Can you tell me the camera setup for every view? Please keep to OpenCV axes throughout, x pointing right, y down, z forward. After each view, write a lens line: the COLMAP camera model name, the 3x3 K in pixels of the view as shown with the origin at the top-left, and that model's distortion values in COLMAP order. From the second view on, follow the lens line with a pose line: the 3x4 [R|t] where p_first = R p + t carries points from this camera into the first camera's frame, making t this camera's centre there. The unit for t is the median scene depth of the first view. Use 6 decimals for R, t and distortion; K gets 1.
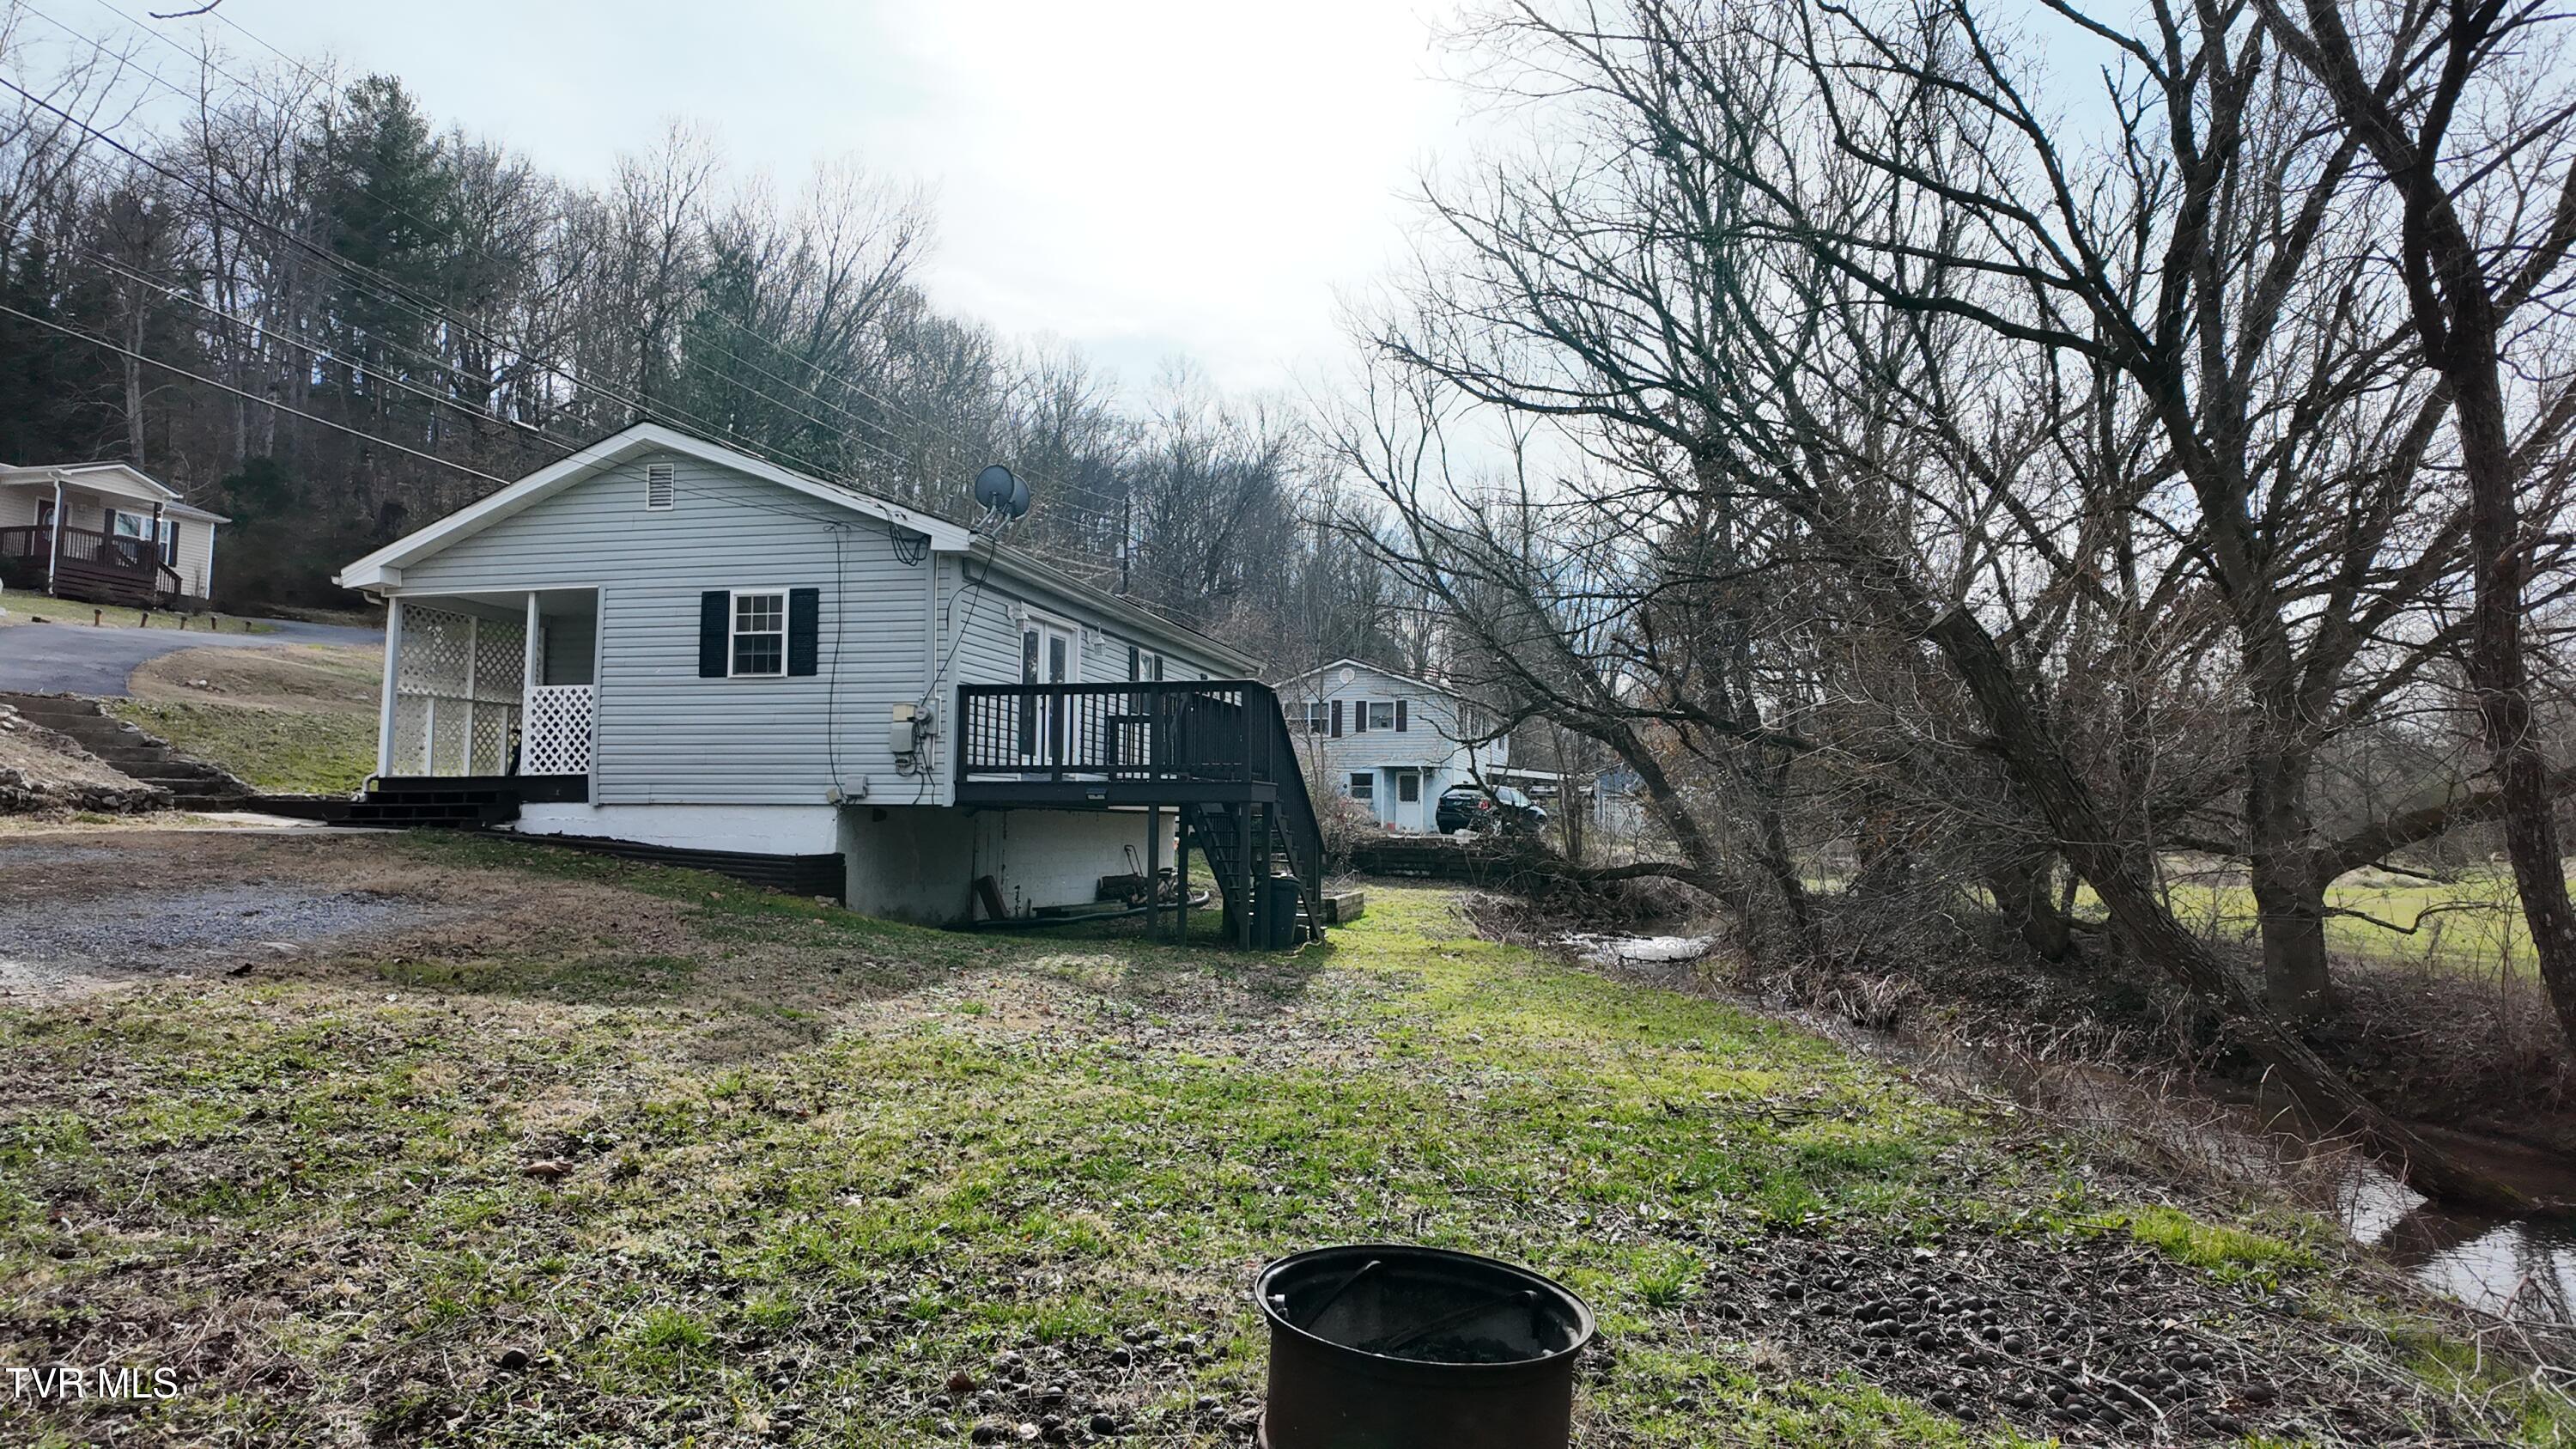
lens RADIAL K [[1469.9, 0, 1288.0], [0, 1469.9, 724.5], [0, 0, 1]] dist [0.045247, -0.045909]
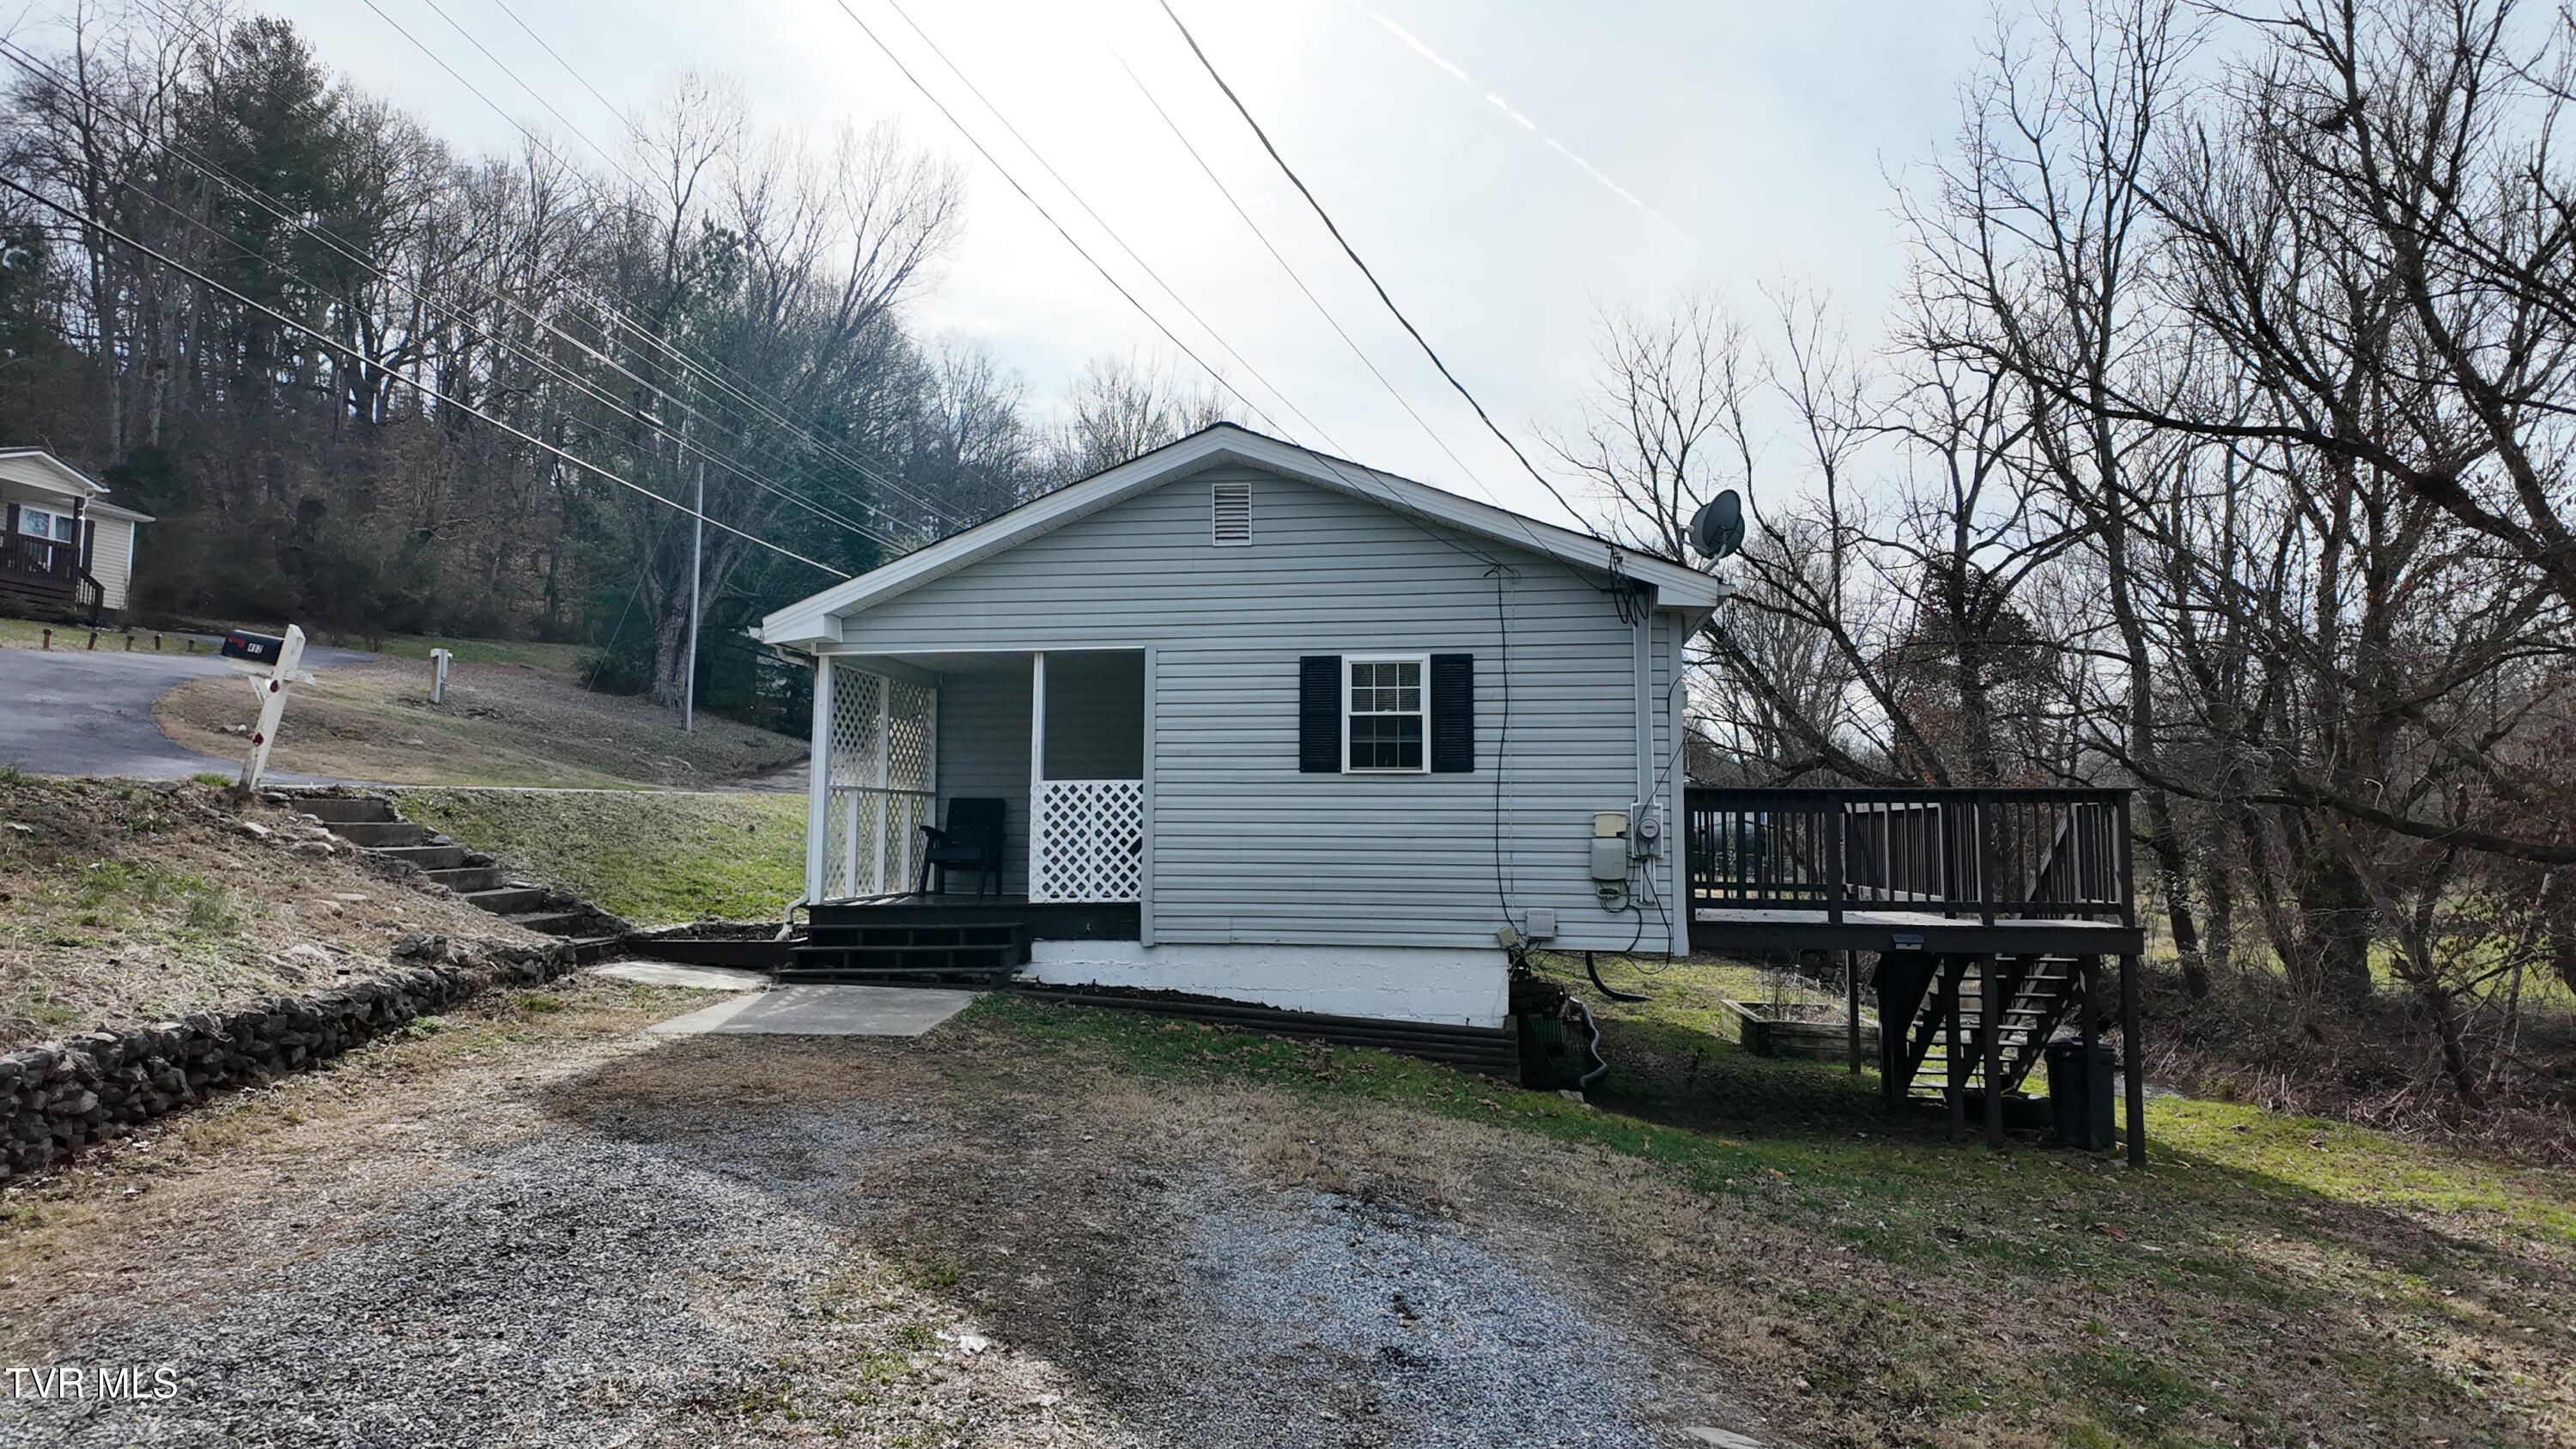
lens RADIAL K [[1469.9, 0, 1288.0], [0, 1469.9, 724.5], [0, 0, 1]] dist [0.045247, -0.045909]
pose [[0.994363, 0.003681, 0.105963, -0.476147], [-0.003051, 0.999977, -0.006102, -0.050702], [-0.105983, 0.005744, 0.994351, 0.265663]]
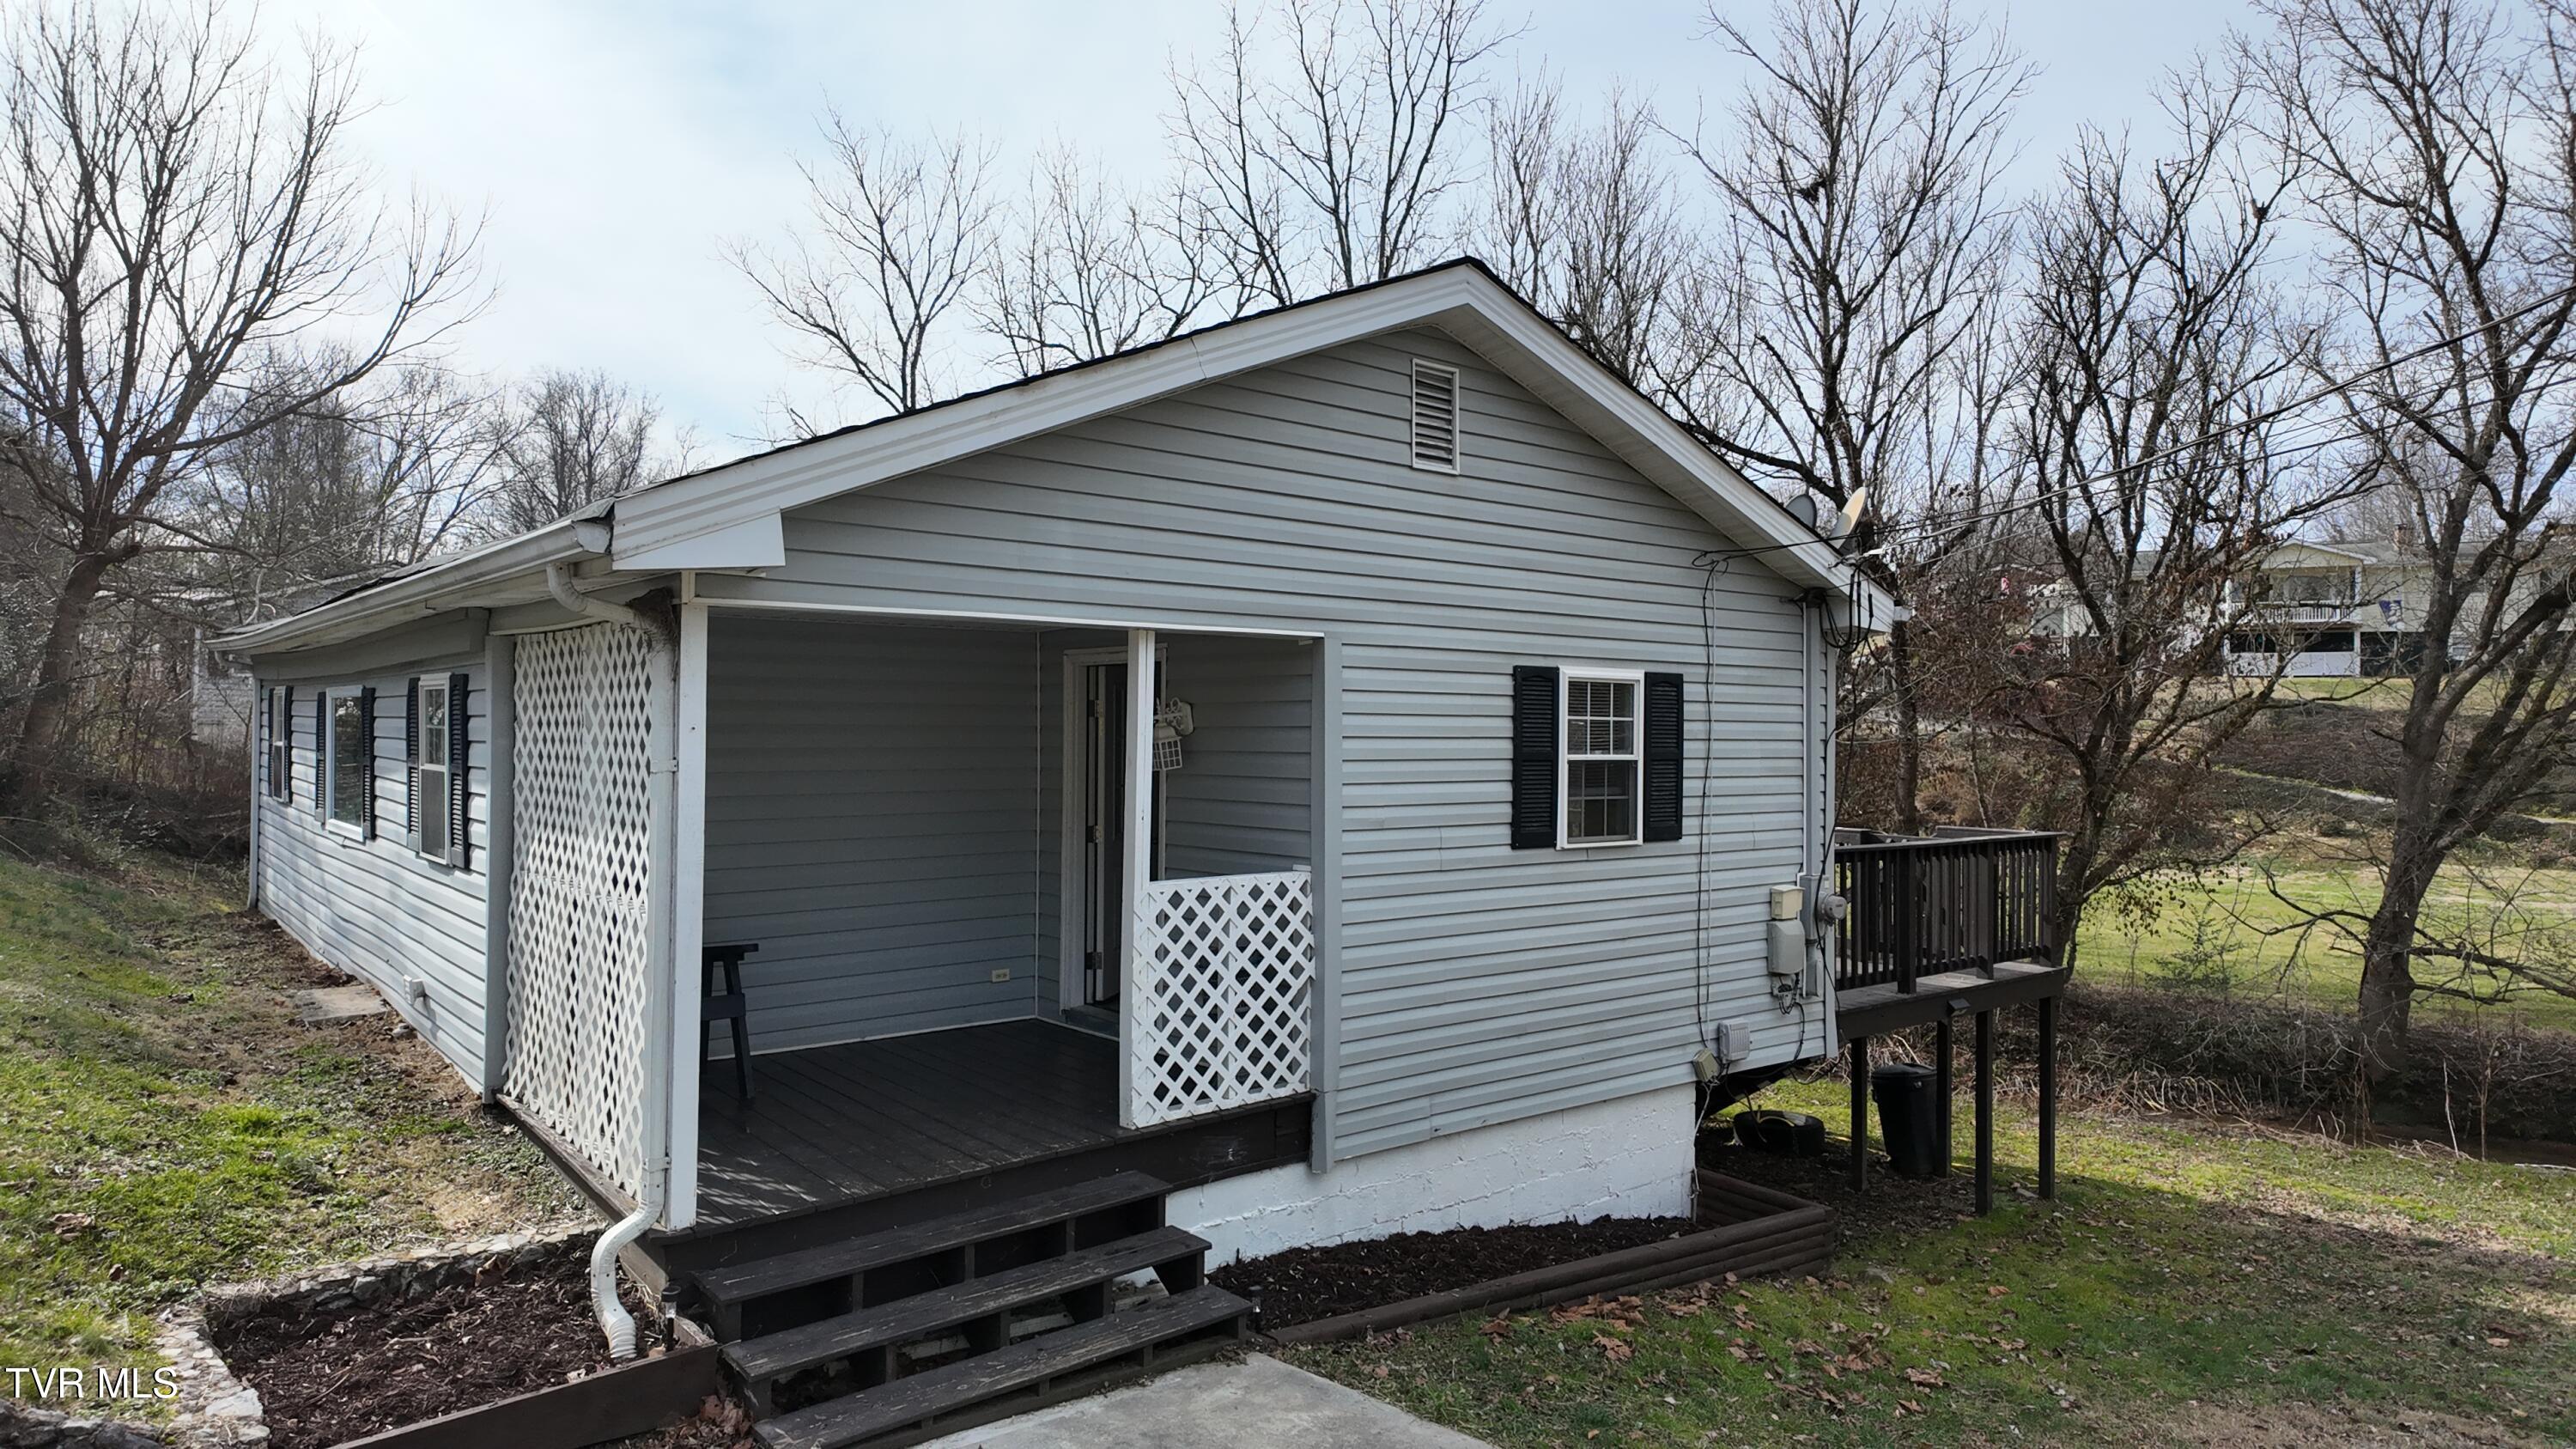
lens RADIAL K [[1478.0, 0, 1288.0], [0, 1478.0, 724.5], [0, 0, 1]] dist [0.024764, -0.015642]
pose [[0.625821, 0.009544, 0.779909, -0.796273], [-0.051338, 0.998261, 0.028980, -0.080146], [-0.778276, -0.058175, 0.625222, 0.757203]]
